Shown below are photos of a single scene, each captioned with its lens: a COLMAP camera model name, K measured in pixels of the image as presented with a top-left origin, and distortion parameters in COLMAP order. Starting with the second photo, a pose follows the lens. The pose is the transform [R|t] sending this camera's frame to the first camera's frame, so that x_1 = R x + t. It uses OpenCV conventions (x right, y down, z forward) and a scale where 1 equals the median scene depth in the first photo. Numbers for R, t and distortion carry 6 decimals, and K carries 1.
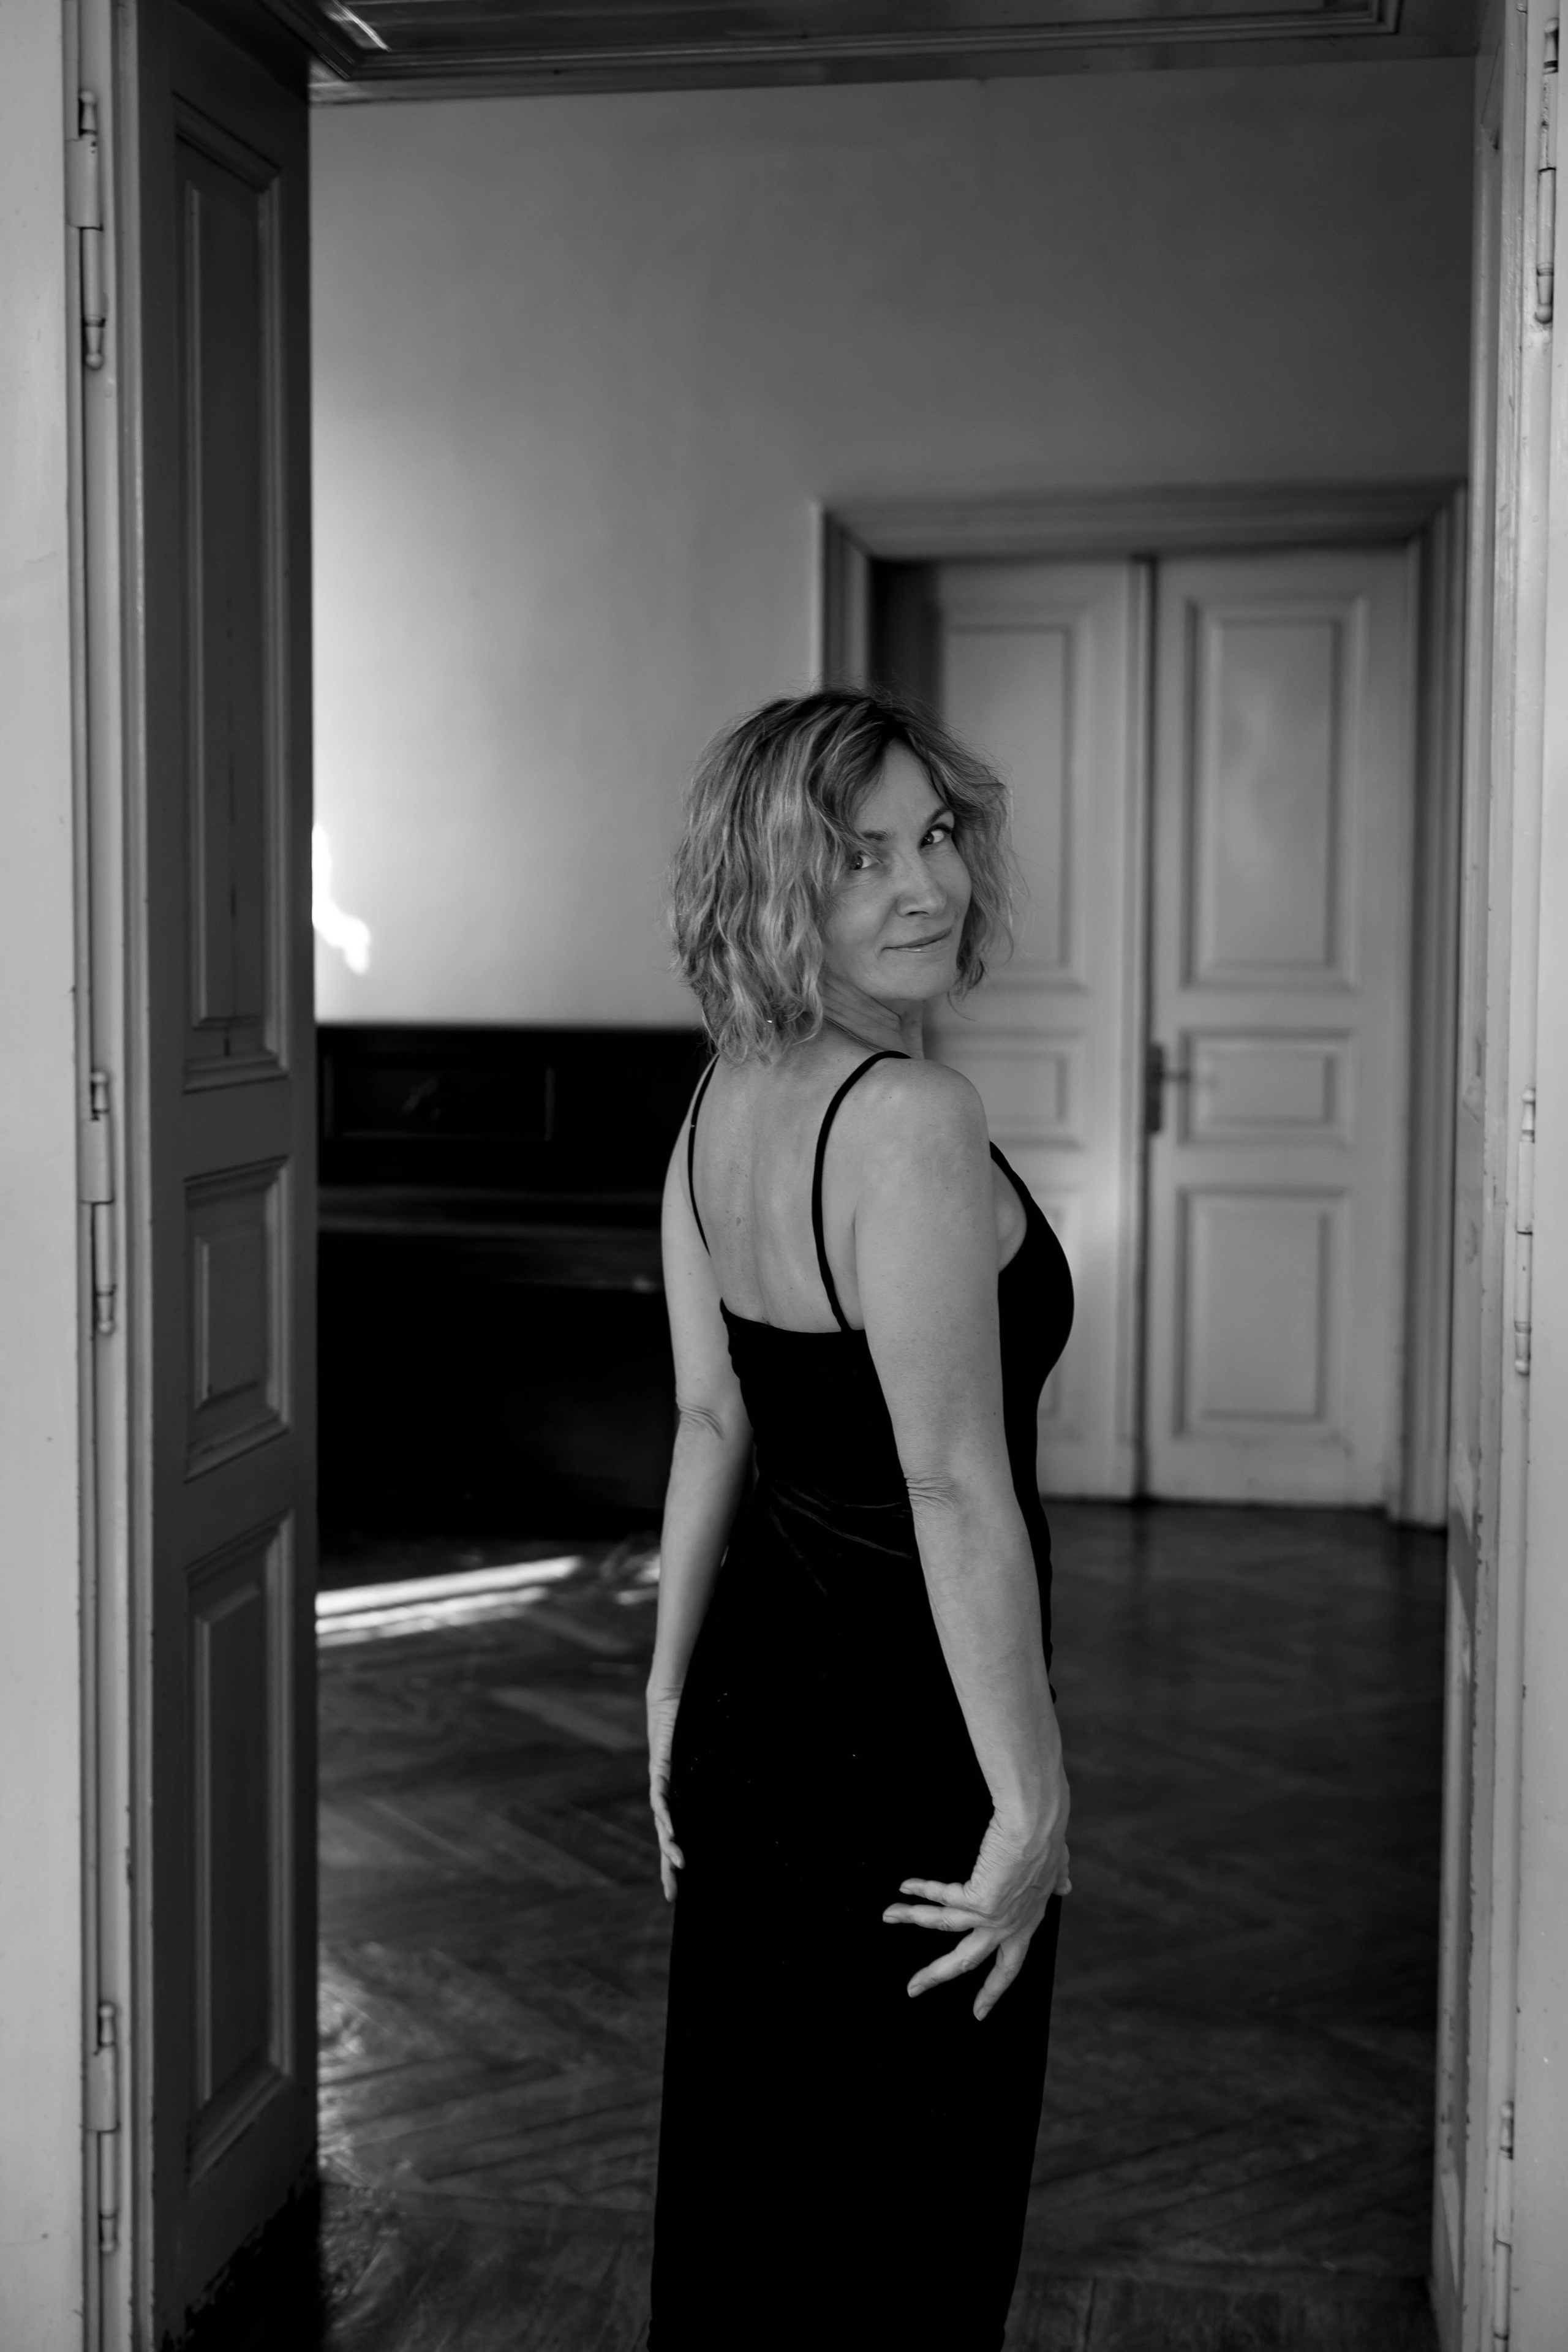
lens RADIAL K [[2957.9, 0, 780.8], [0, 2957.9, 1176.3], [0, 0, 1]] dist [0.025316, 0.000000]
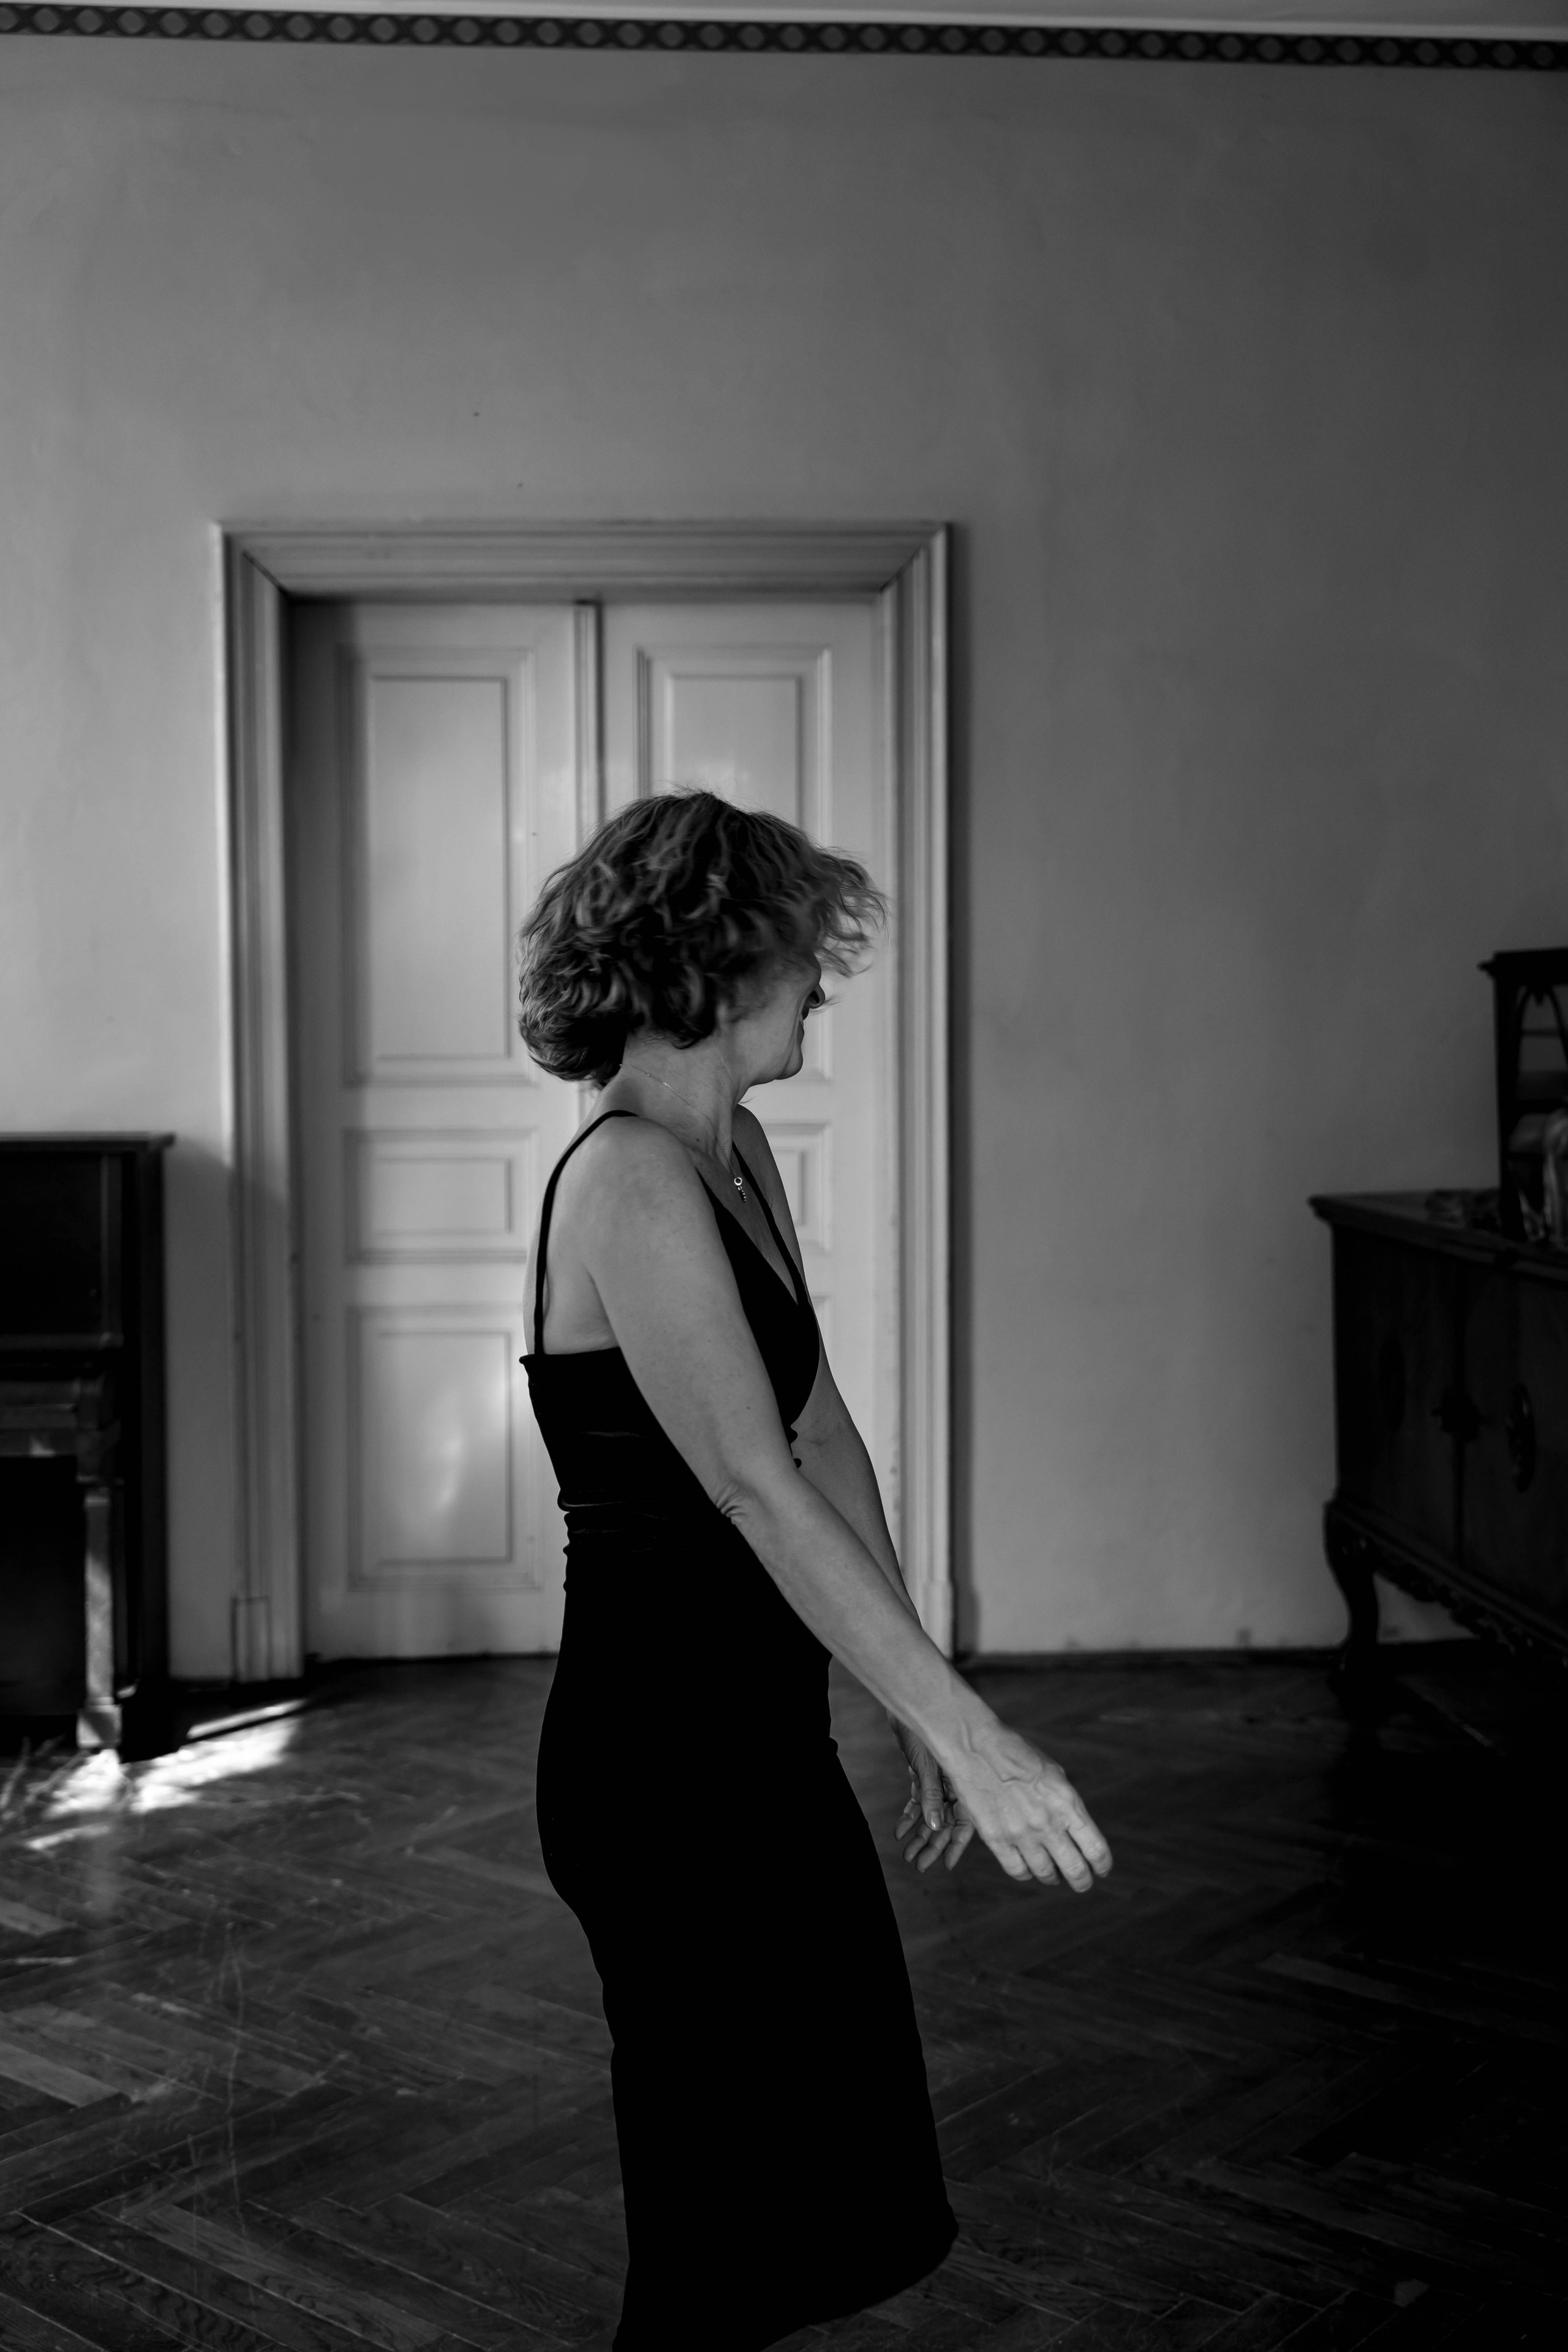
lens RADIAL K [[2643.1, 0, 763.2], [0, 2643.1, 1177.7], [0, 0, 1]] dist [-0.000958, 0.000000]
pose [[0.963032, -0.026931, 0.268038, -0.087325], [0.033728, 0.999215, -0.020785, -0.030944], [-0.267268, 0.029057, 0.963184, 0.423626]]
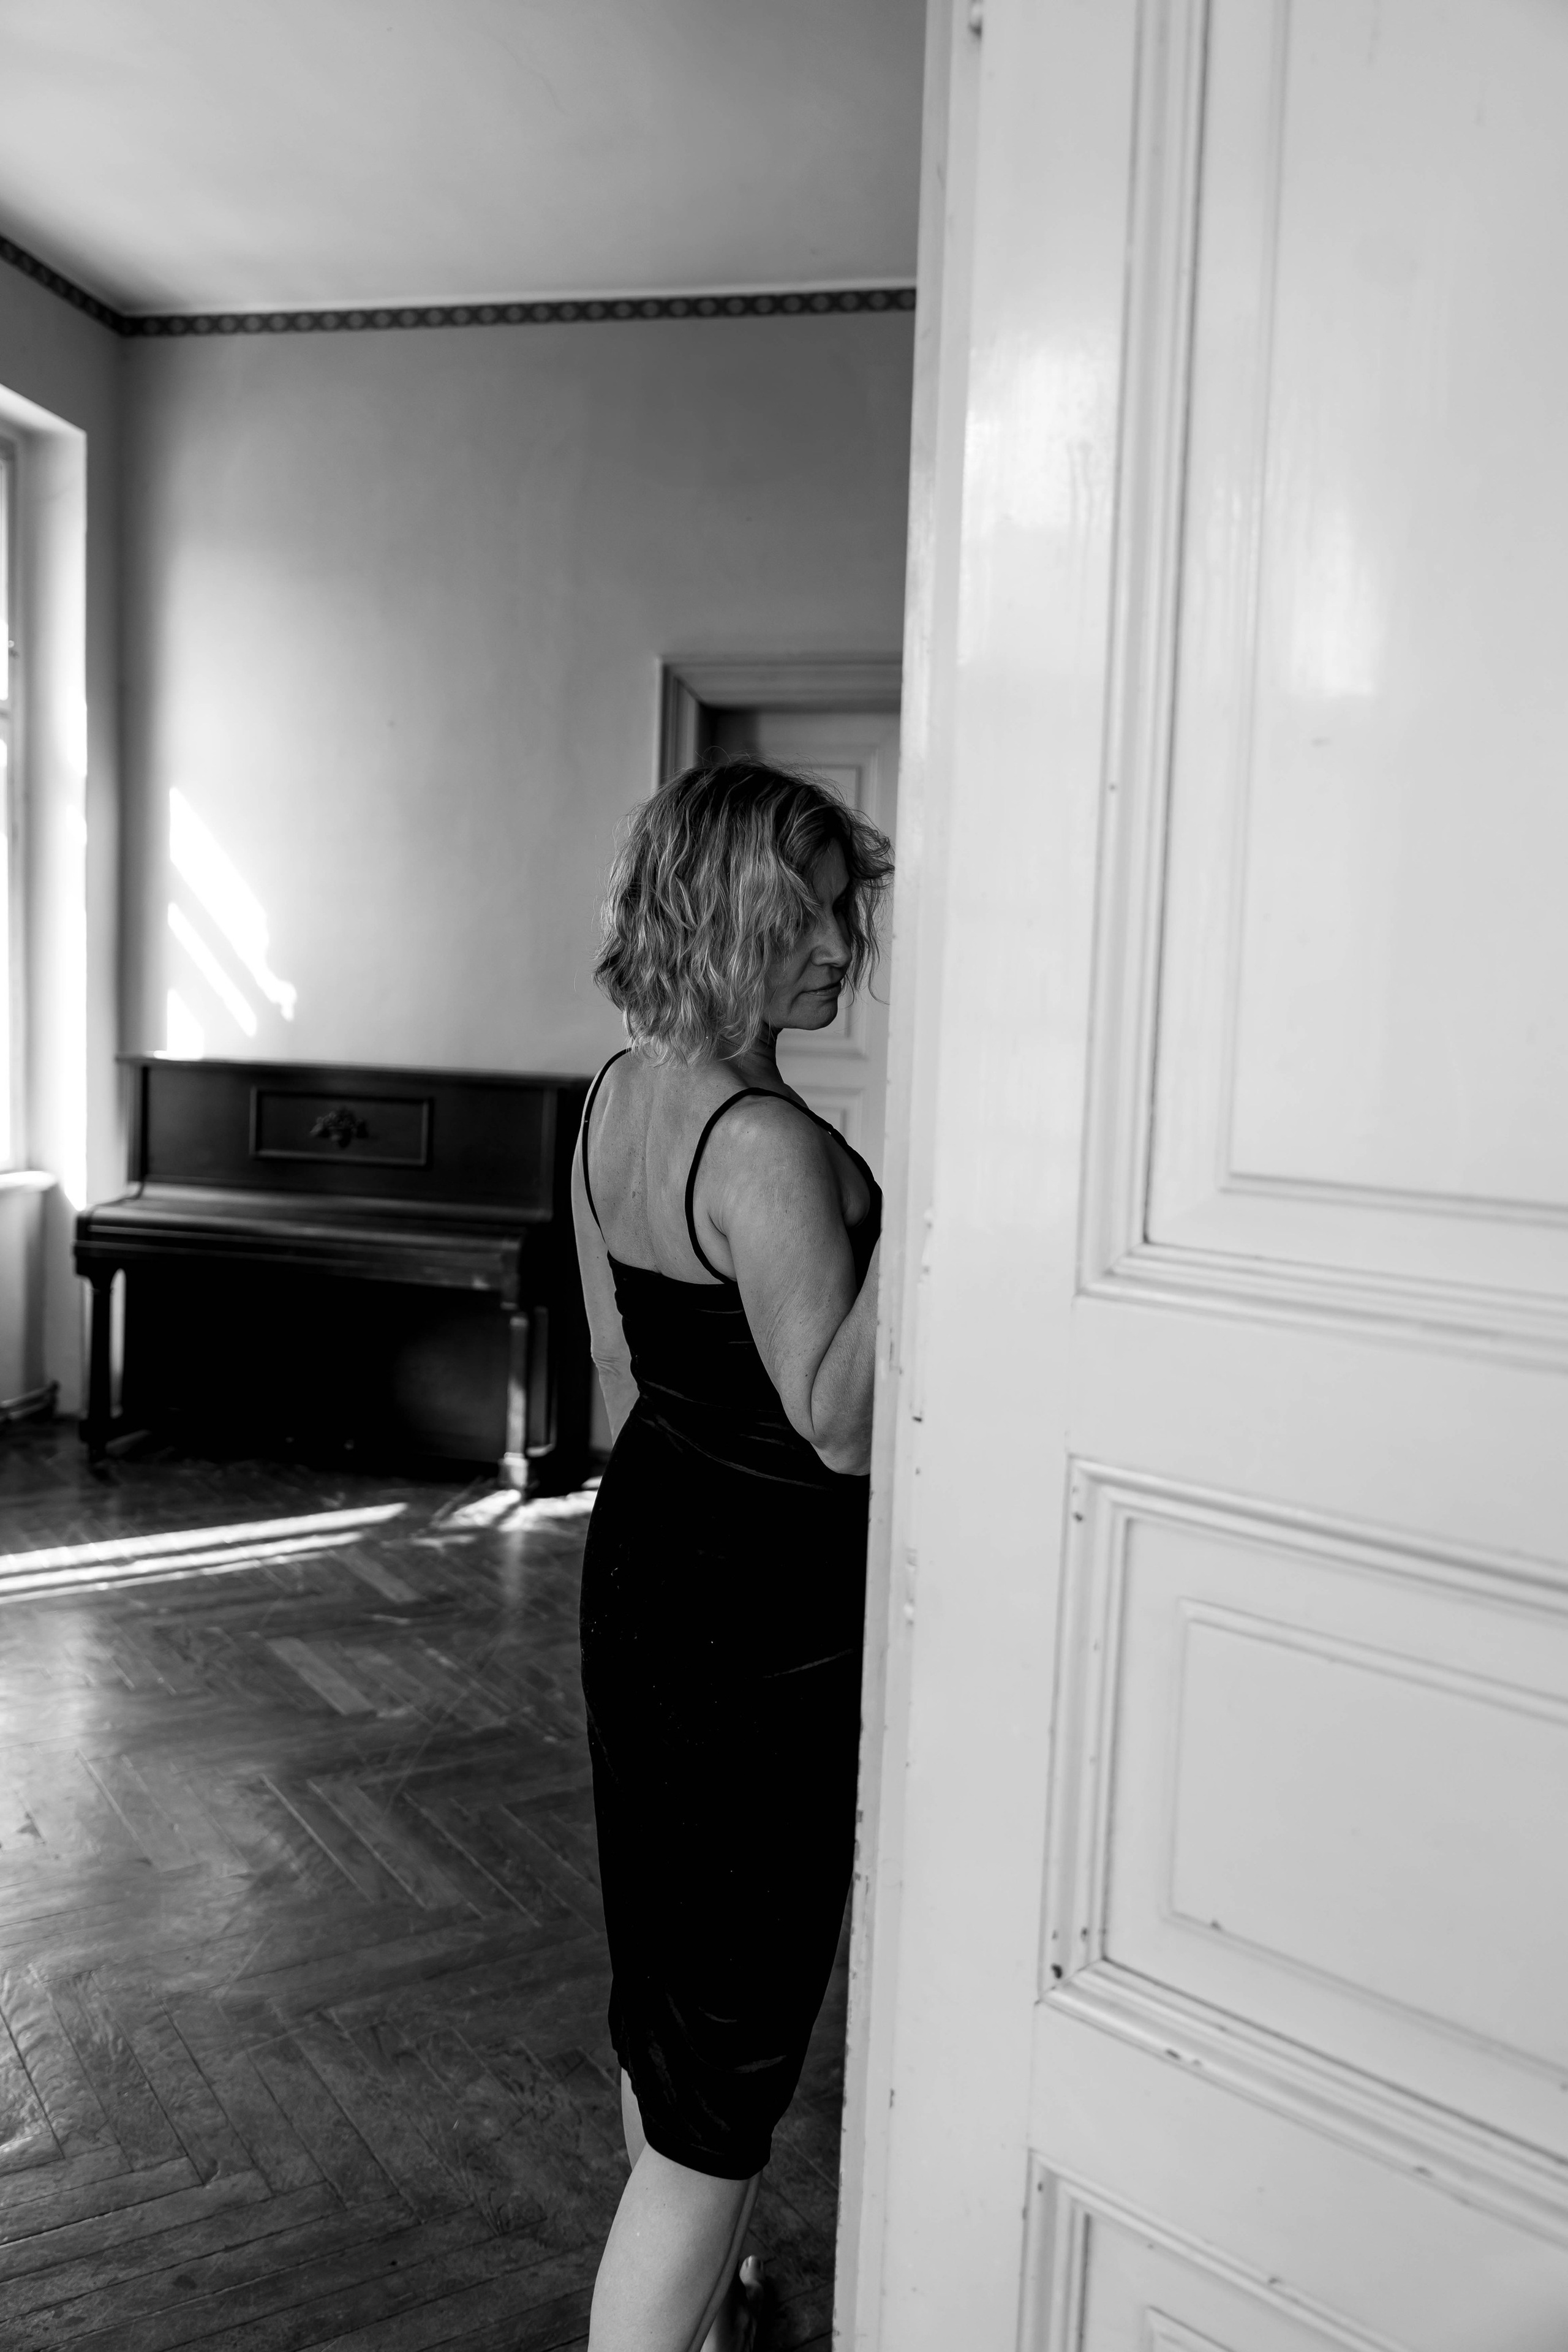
lens RADIAL K [[1849.9, 0, 791.5], [0, 1849.9, 1189.8], [0, 0, 1]] dist [0.003345, -0.008652]
pose [[0.999222, 0.036933, -0.013858, 0.165525], [-0.036805, 0.999279, 0.009356, -0.026019], [0.014194, -0.008839, 0.999860, 0.423799]]
